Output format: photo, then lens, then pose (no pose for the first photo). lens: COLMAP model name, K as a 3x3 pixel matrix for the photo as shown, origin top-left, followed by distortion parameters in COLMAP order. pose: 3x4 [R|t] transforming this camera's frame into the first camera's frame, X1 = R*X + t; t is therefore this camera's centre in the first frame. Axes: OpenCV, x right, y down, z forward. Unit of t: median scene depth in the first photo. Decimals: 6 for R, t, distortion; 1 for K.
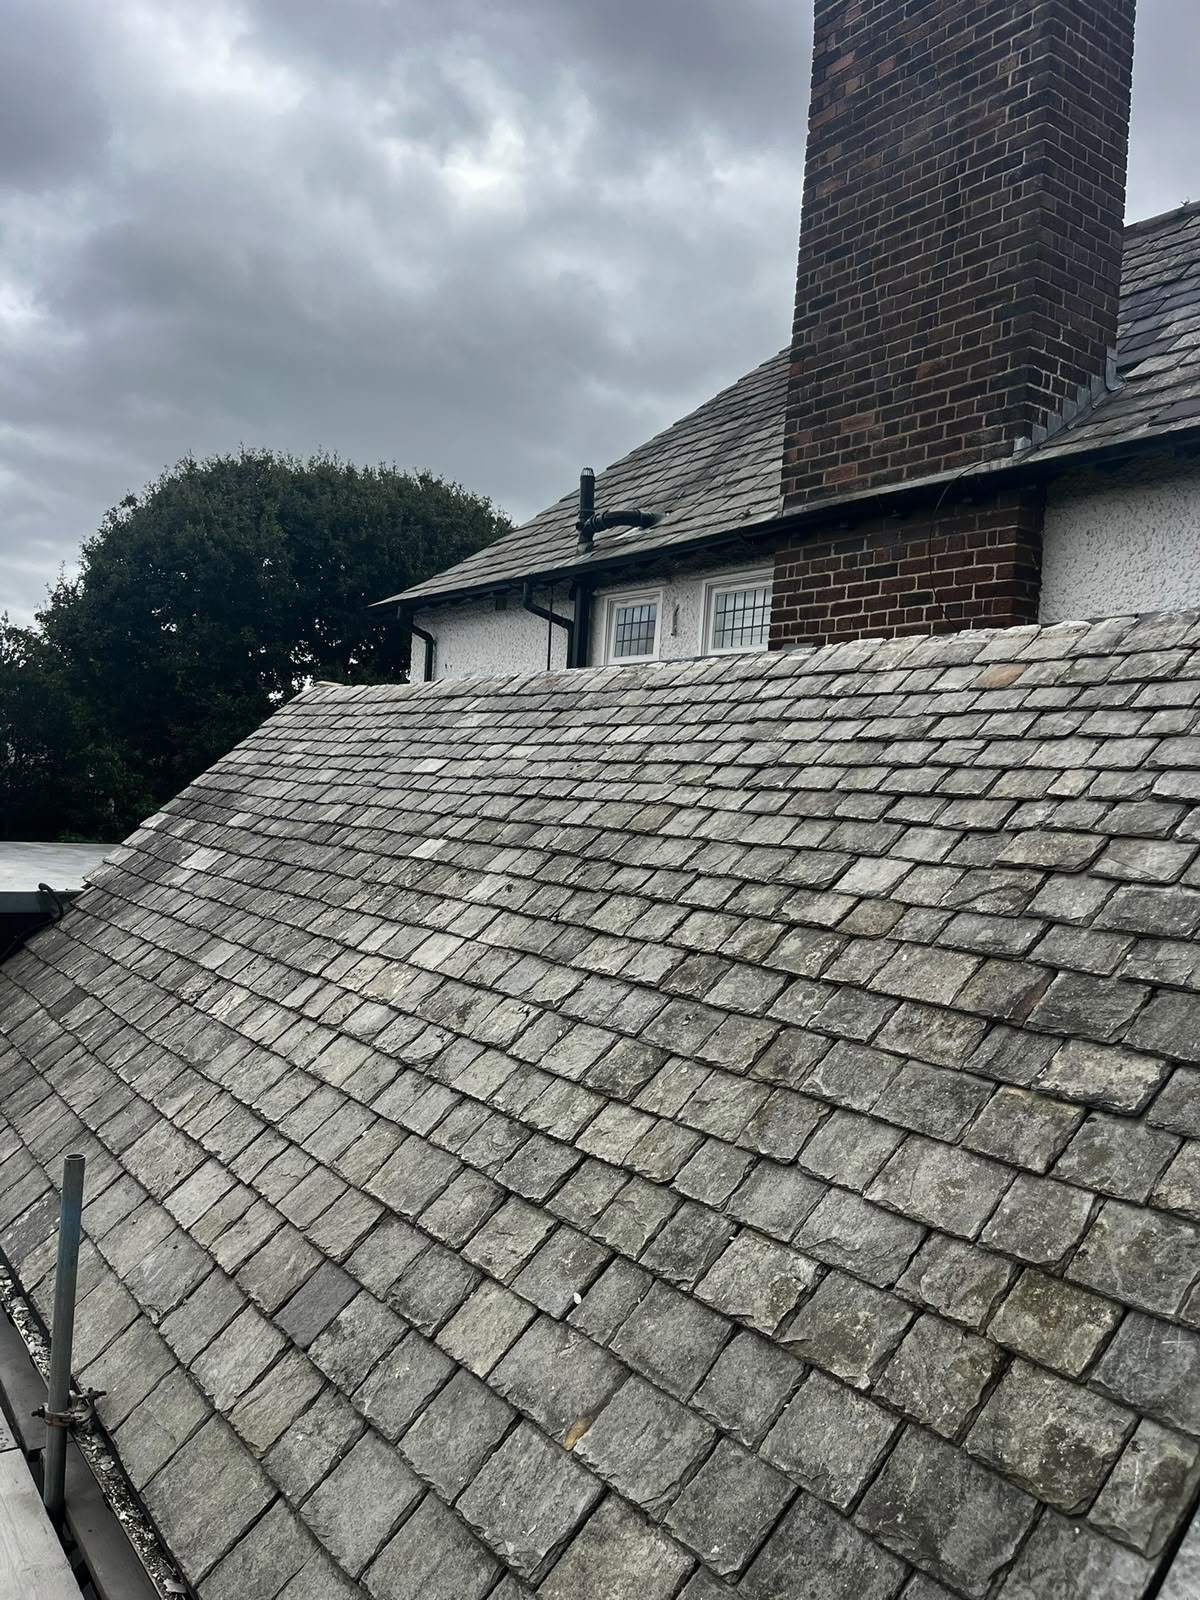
lens RADIAL K [[1206.7, 0, 600.0], [0, 1206.7, 800.0], [0, 0, 1]] dist [0.048668, -0.073412]
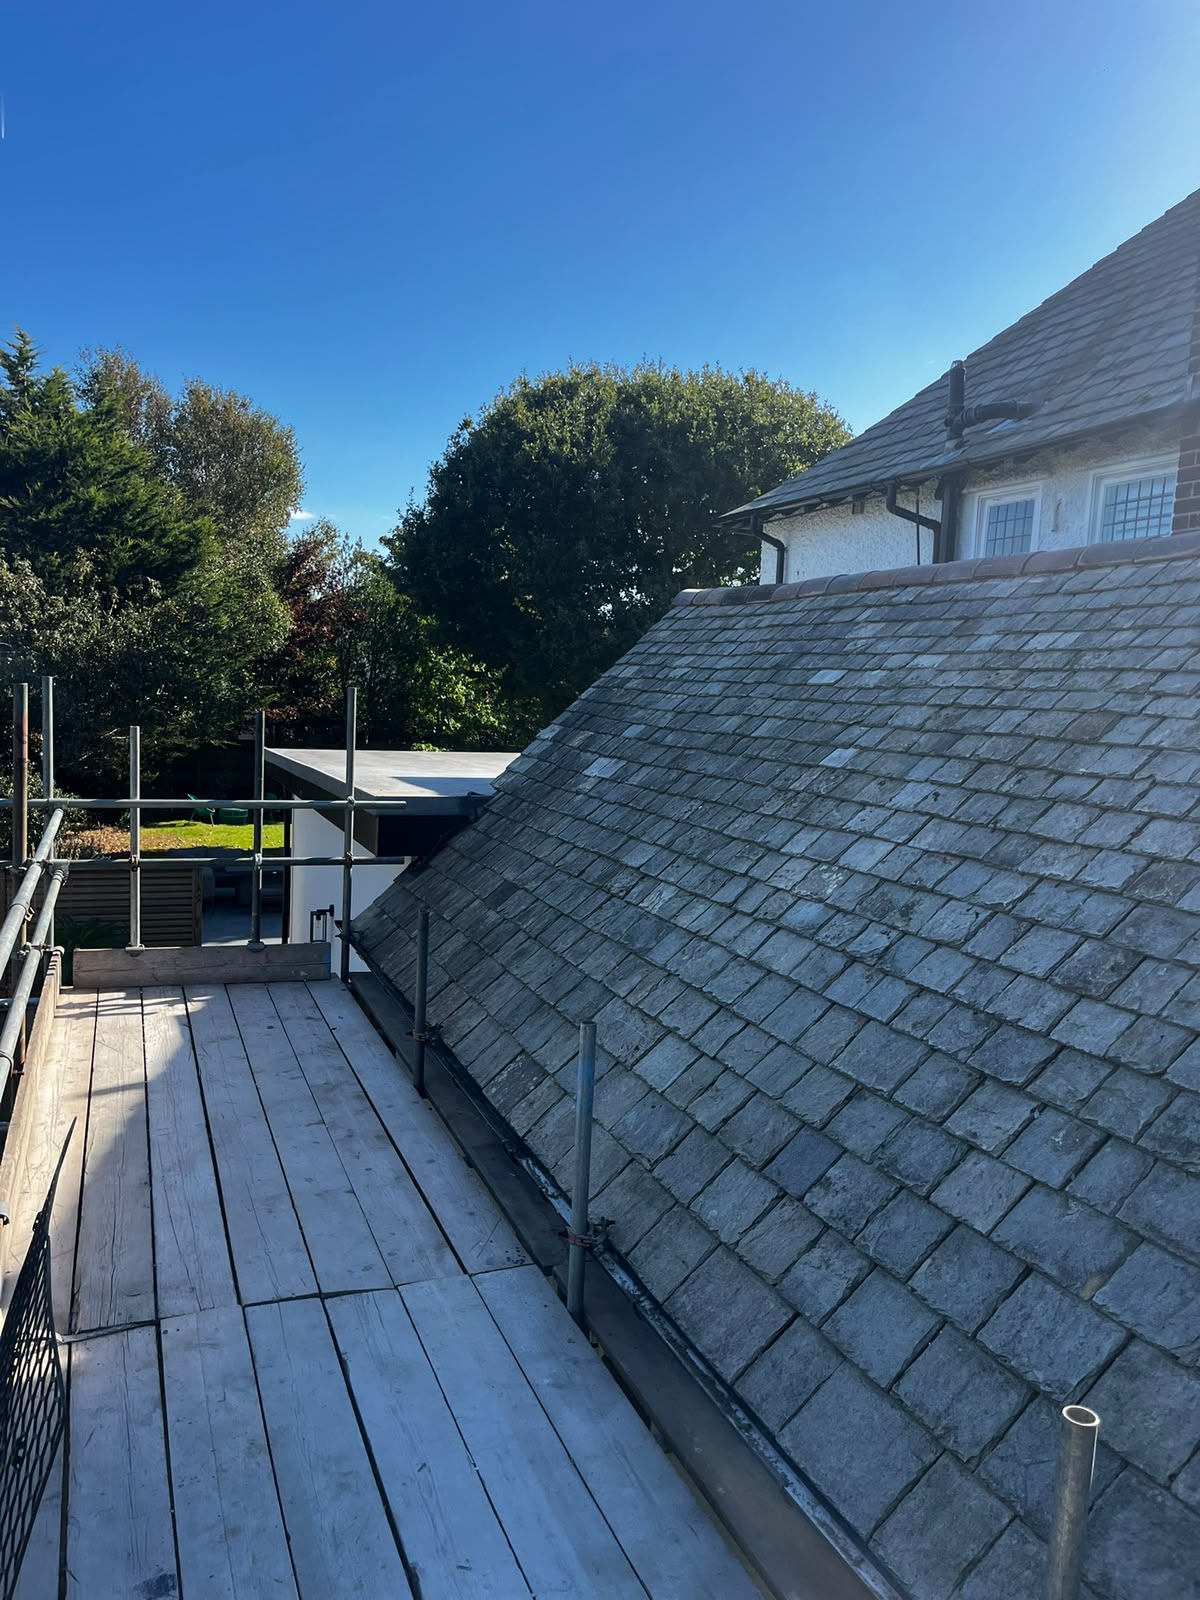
lens RADIAL K [[1206.7, 0, 600.0], [0, 1206.7, 800.0], [0, 0, 1]] dist [0.048668, -0.073412]
pose [[0.967497, 0.002408, -0.252873, -0.103036], [0.017547, 0.996905, 0.076628, -0.009173], [0.252275, -0.078575, 0.964460, -0.088754]]
